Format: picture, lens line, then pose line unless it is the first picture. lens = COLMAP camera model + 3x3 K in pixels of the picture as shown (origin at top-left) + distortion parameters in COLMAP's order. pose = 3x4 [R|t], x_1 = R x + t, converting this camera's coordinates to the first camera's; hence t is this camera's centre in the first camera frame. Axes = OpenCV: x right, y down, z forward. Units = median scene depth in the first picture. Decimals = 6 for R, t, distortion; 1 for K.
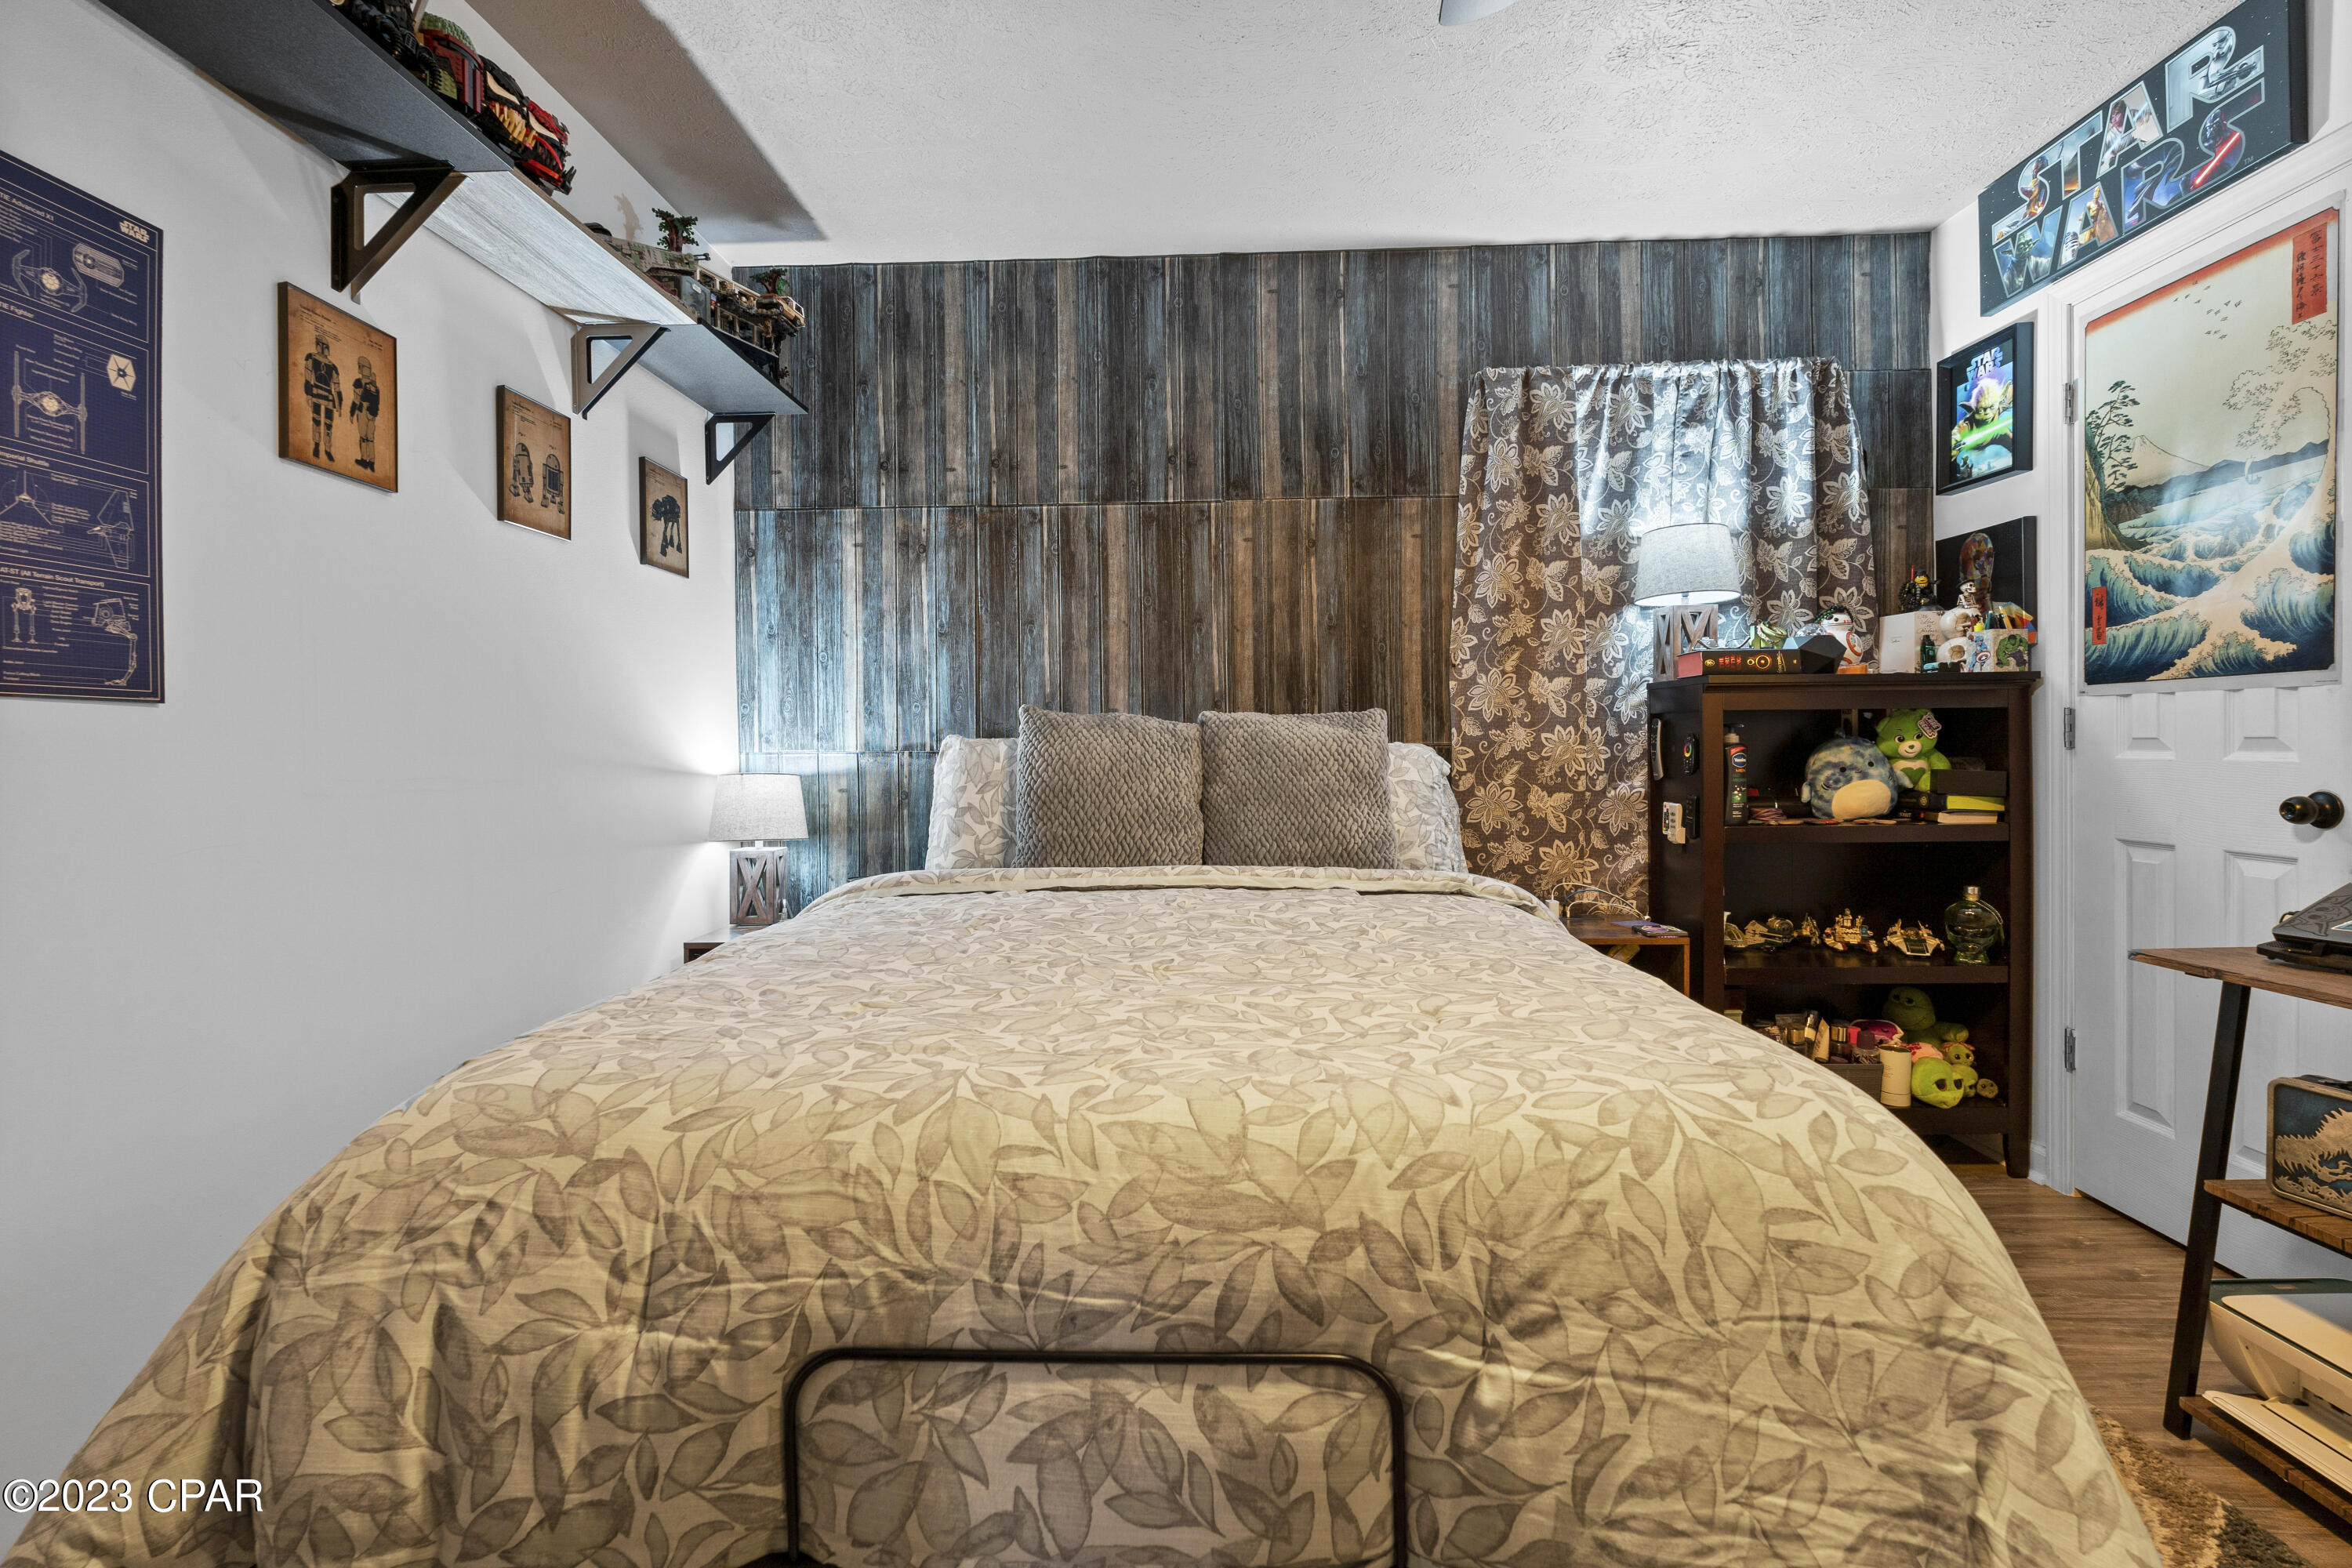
lens RADIAL K [[1043.7, 0, 1178.4], [0, 1043.7, 751.2], [0, 0, 1]] dist [-0.005115, 0.002000]
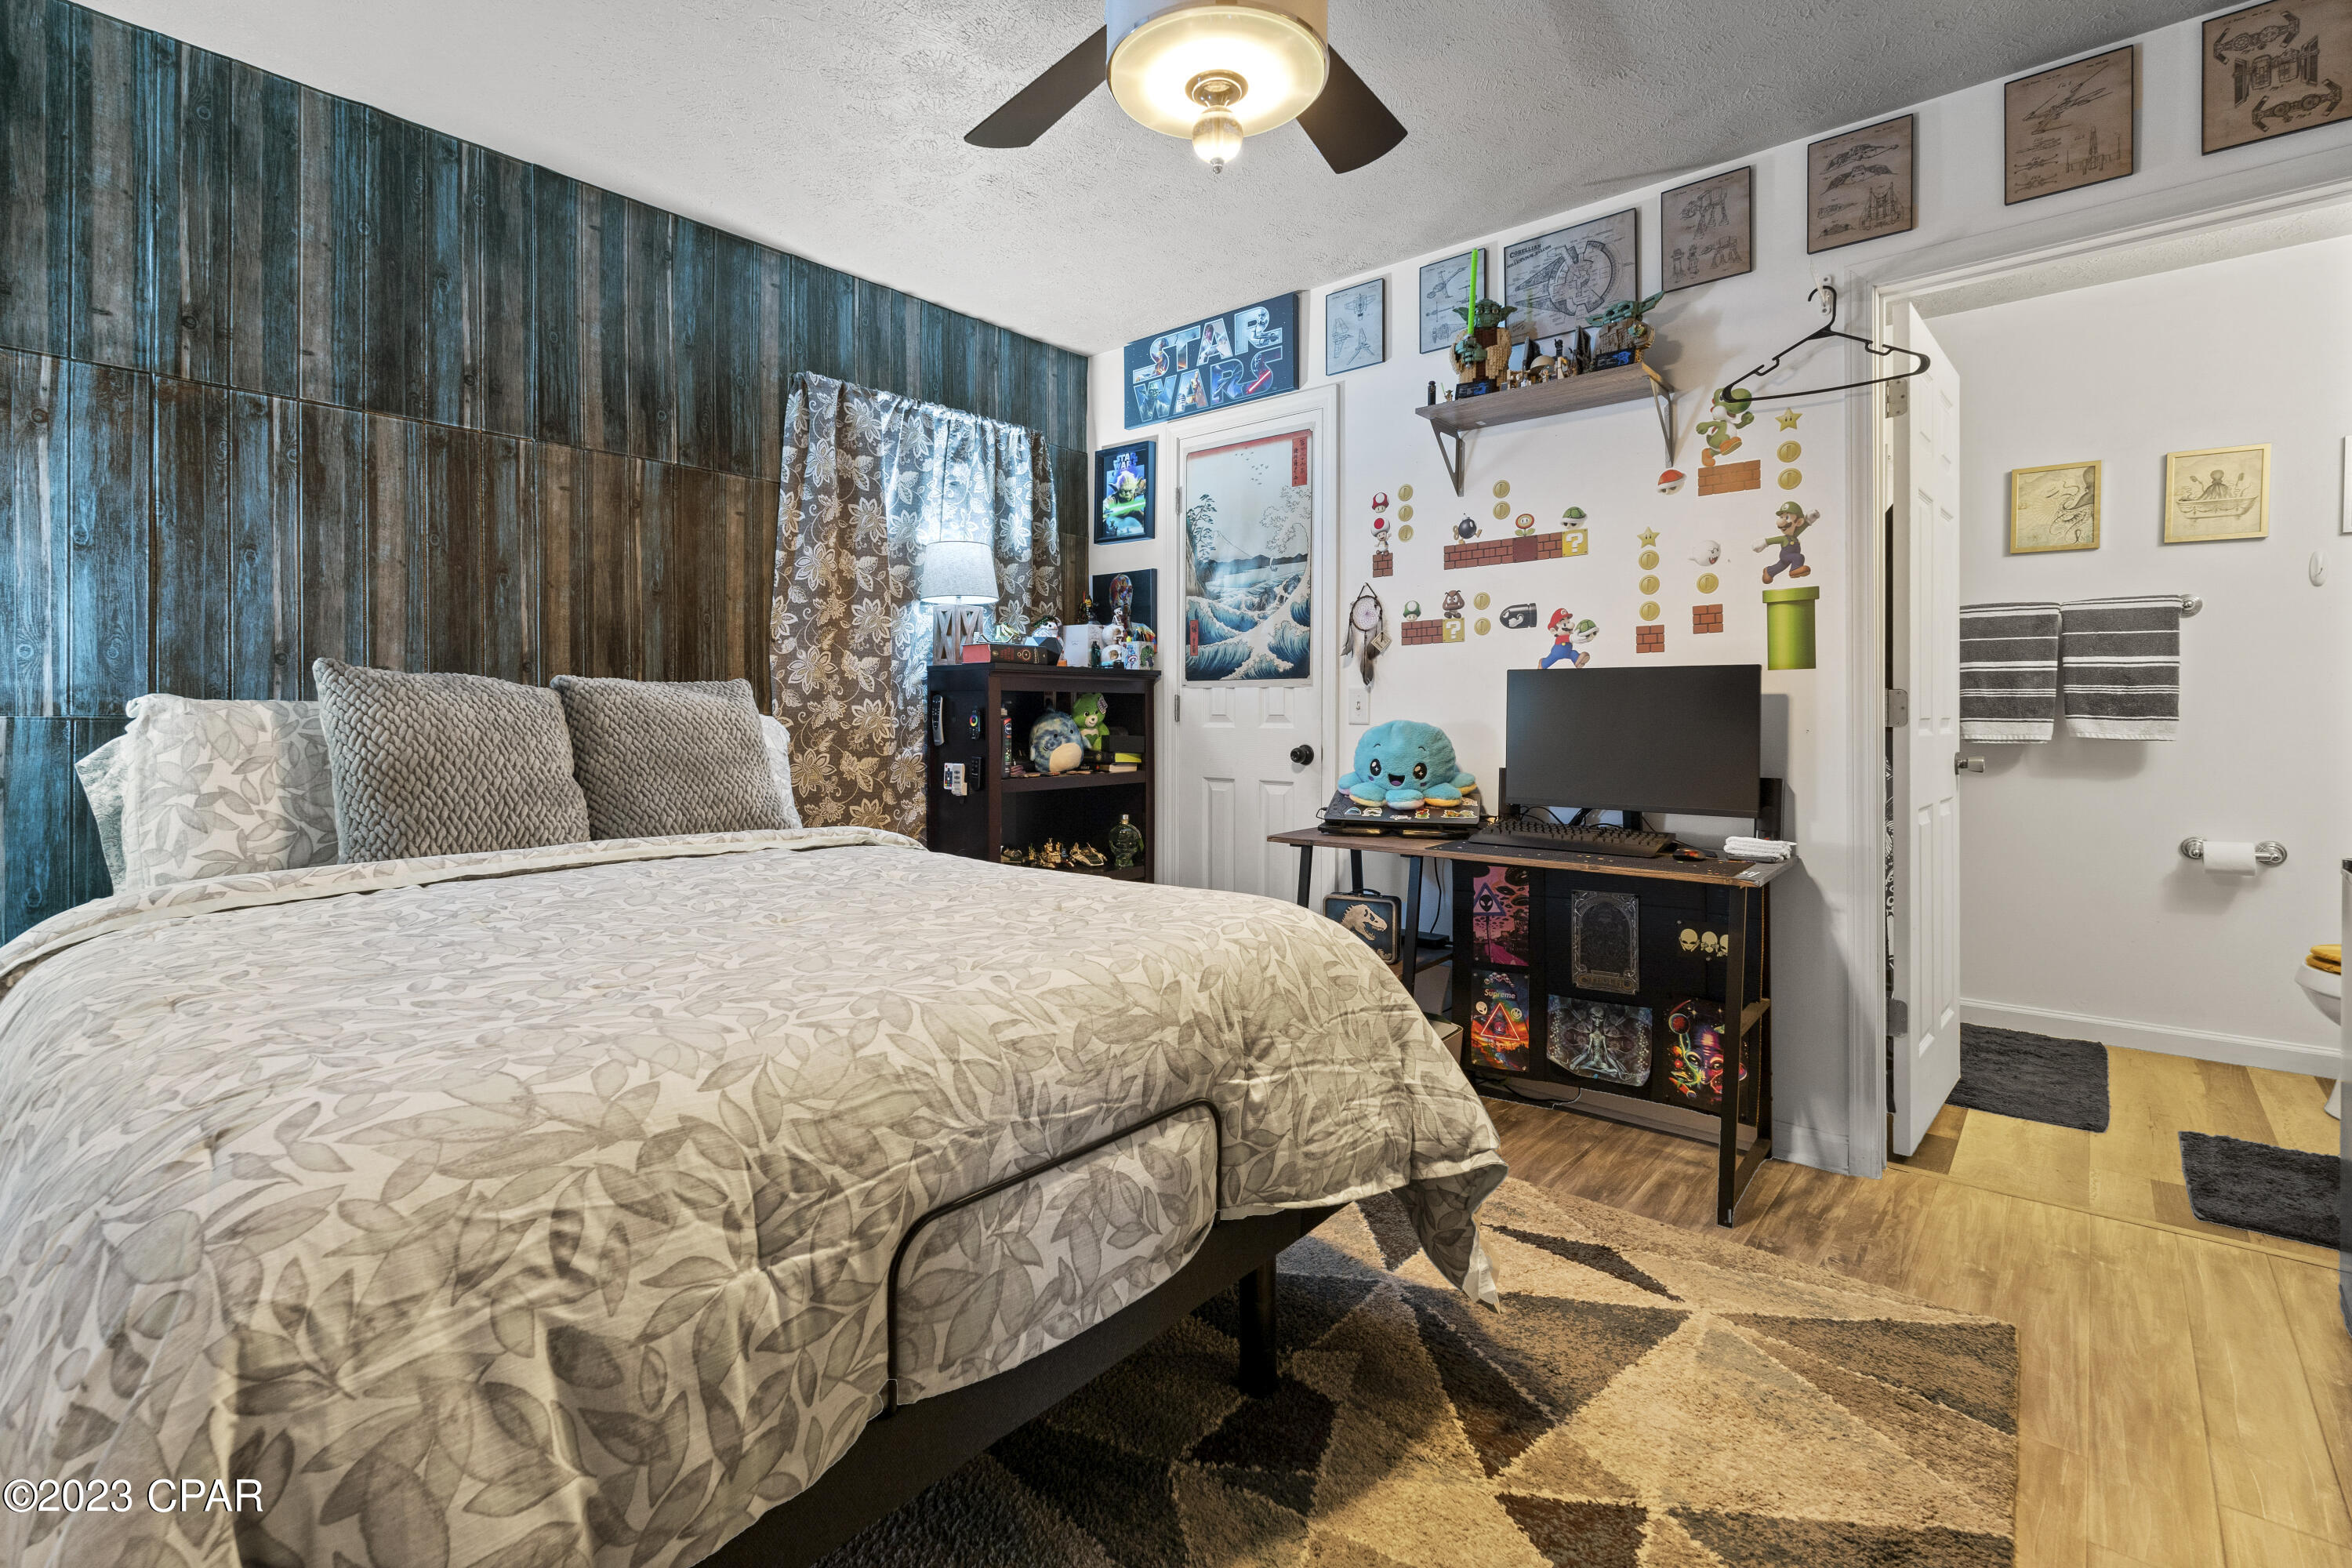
lens RADIAL K [[1043.7, 0, 1181.2], [0, 1043.7, 714.1], [0, 0, 1]] dist [-0.005115, 0.002000]
pose [[0.629850, 0.010375, 0.776647, -0.347765], [-0.002225, 0.999931, -0.011554, 0.005198], [-0.776713, 0.005549, 0.629830, 0.006719]]
